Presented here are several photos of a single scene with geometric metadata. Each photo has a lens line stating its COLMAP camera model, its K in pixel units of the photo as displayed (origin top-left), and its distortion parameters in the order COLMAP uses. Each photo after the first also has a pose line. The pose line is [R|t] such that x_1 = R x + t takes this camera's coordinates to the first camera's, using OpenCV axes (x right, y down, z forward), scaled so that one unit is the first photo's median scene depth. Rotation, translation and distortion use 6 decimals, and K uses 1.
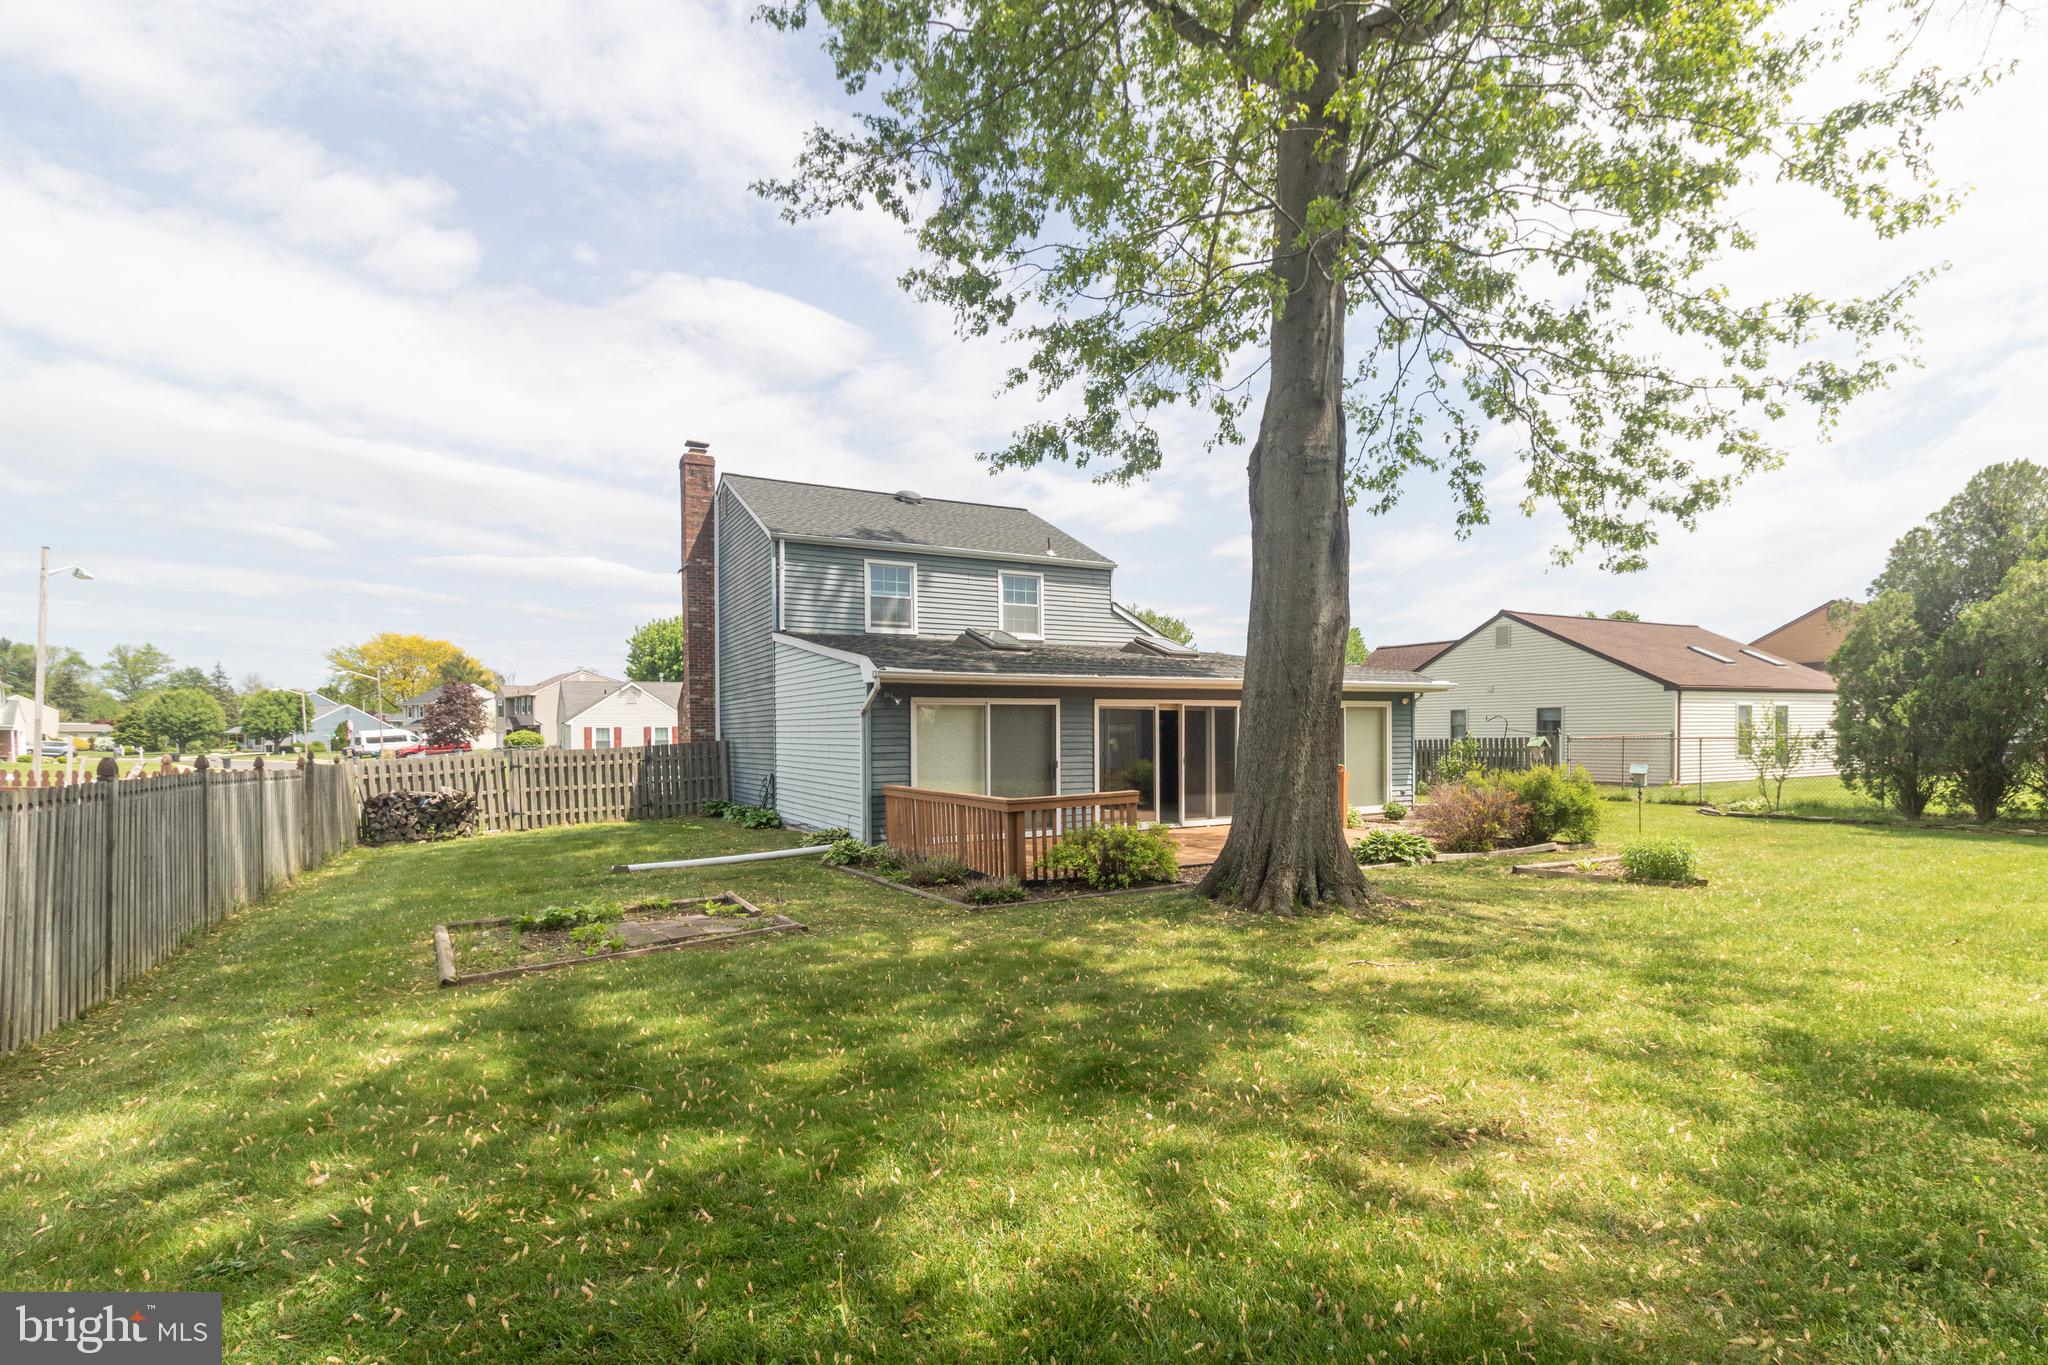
lens RADIAL K [[1006.0, 0, 1023.1], [0, 1006.0, 692.5], [0, 0, 1]] dist [0.005753, 0.000032]
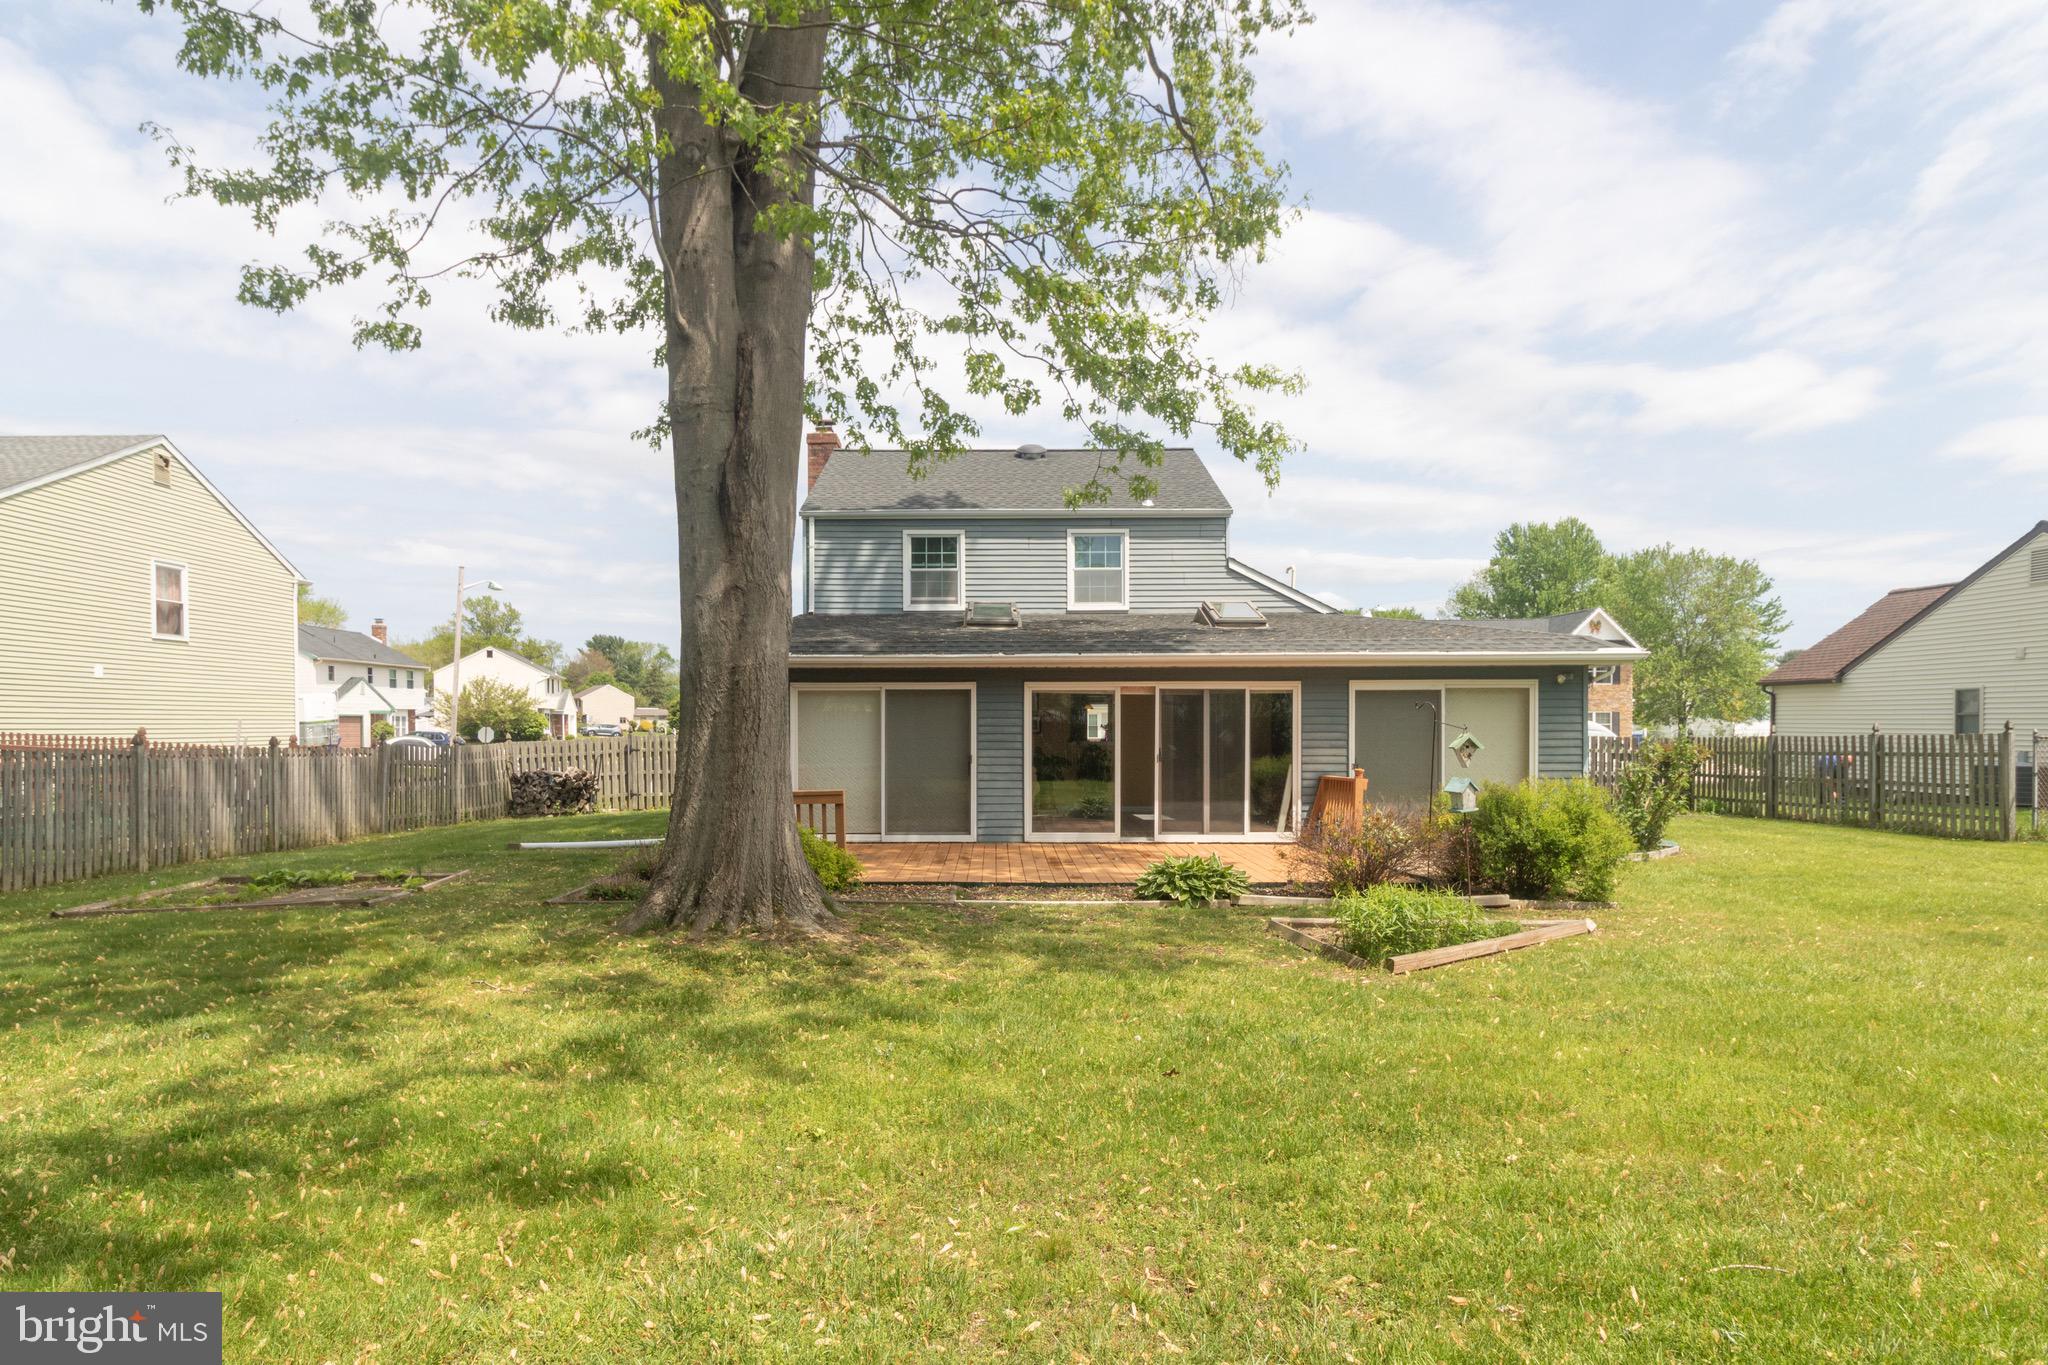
lens RADIAL K [[1176.5, 0, 1023.2], [0, 1176.5, 686.0], [0, 0, 1]] dist [-0.007190, -0.000580]
pose [[0.867338, -0.007880, -0.497657, 0.477066], [0.013270, 0.999885, 0.007295, 0.002398], [0.497542, -0.012931, 0.867343, 0.131060]]
